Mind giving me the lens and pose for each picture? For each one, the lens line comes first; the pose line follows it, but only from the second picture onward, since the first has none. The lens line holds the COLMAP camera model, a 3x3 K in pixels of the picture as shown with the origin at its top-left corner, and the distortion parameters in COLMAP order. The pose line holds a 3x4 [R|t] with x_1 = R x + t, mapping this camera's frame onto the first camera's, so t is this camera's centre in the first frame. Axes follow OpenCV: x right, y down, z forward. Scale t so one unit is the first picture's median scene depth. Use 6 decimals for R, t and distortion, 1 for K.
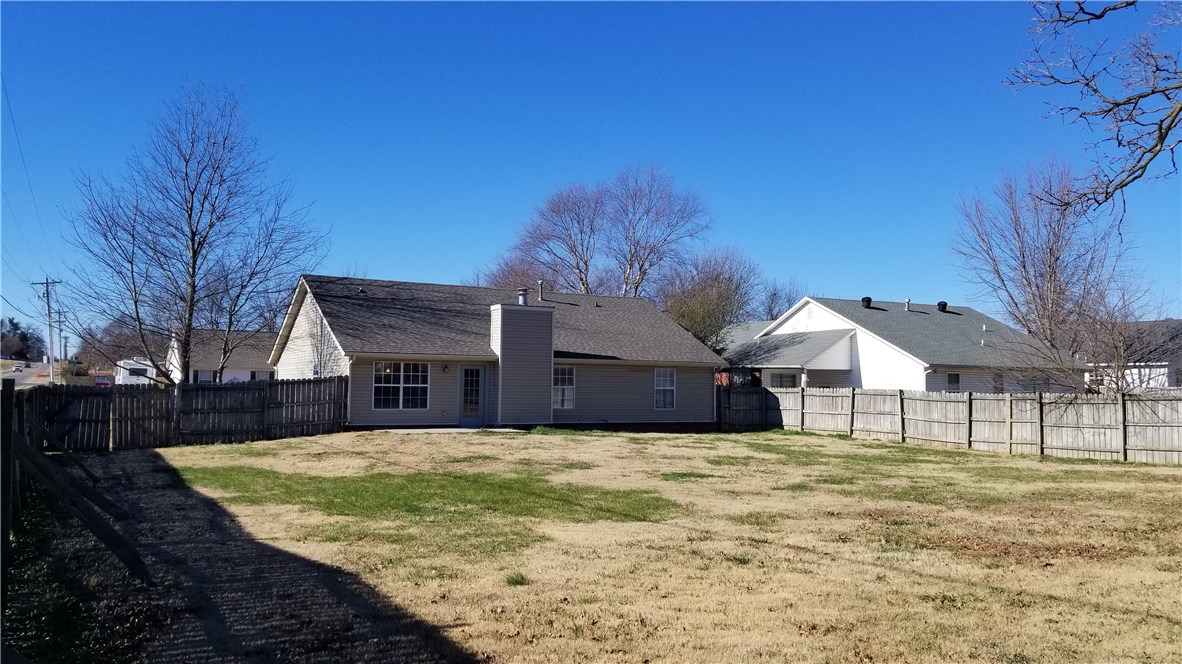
lens RADIAL K [[876.8, 0, 616.8], [0, 876.8, 332.2], [0, 0, 1]] dist [0.006675, -0.056624]
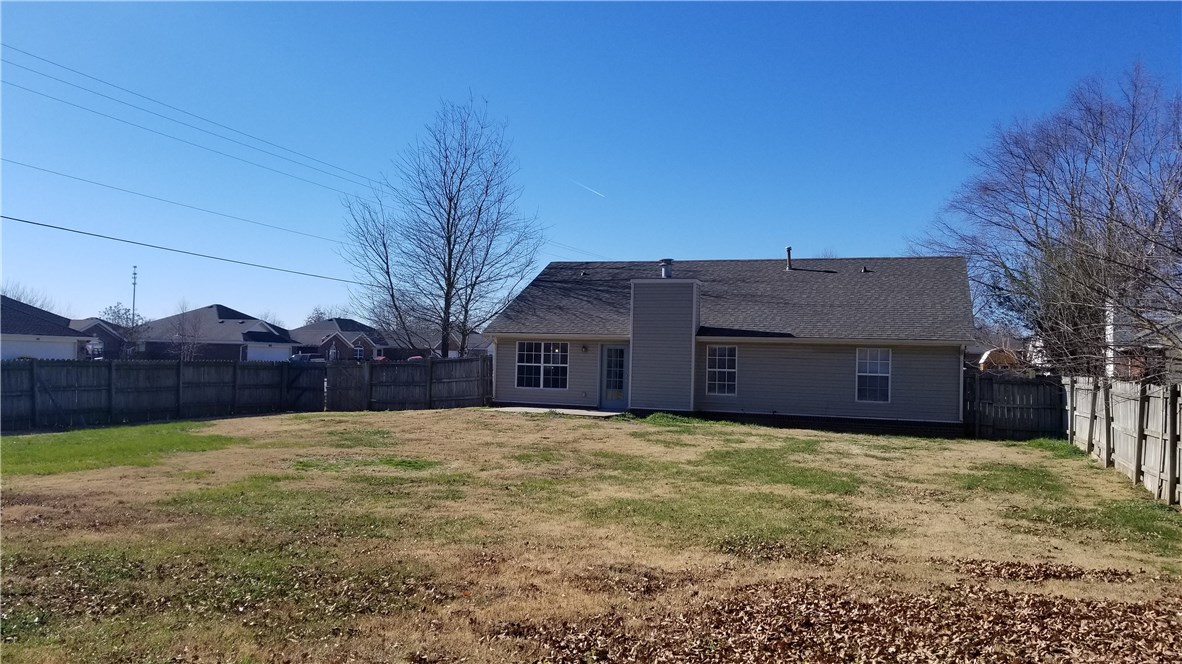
lens RADIAL K [[926.4, 0, 591.2], [0, 926.4, 327.9], [0, 0, 1]] dist [0.061402, -0.143289]
pose [[0.663850, -0.022519, -0.747526, 0.566465], [0.025651, 0.999644, -0.007334, 0.026366], [0.747426, -0.014306, 0.664192, 0.323657]]
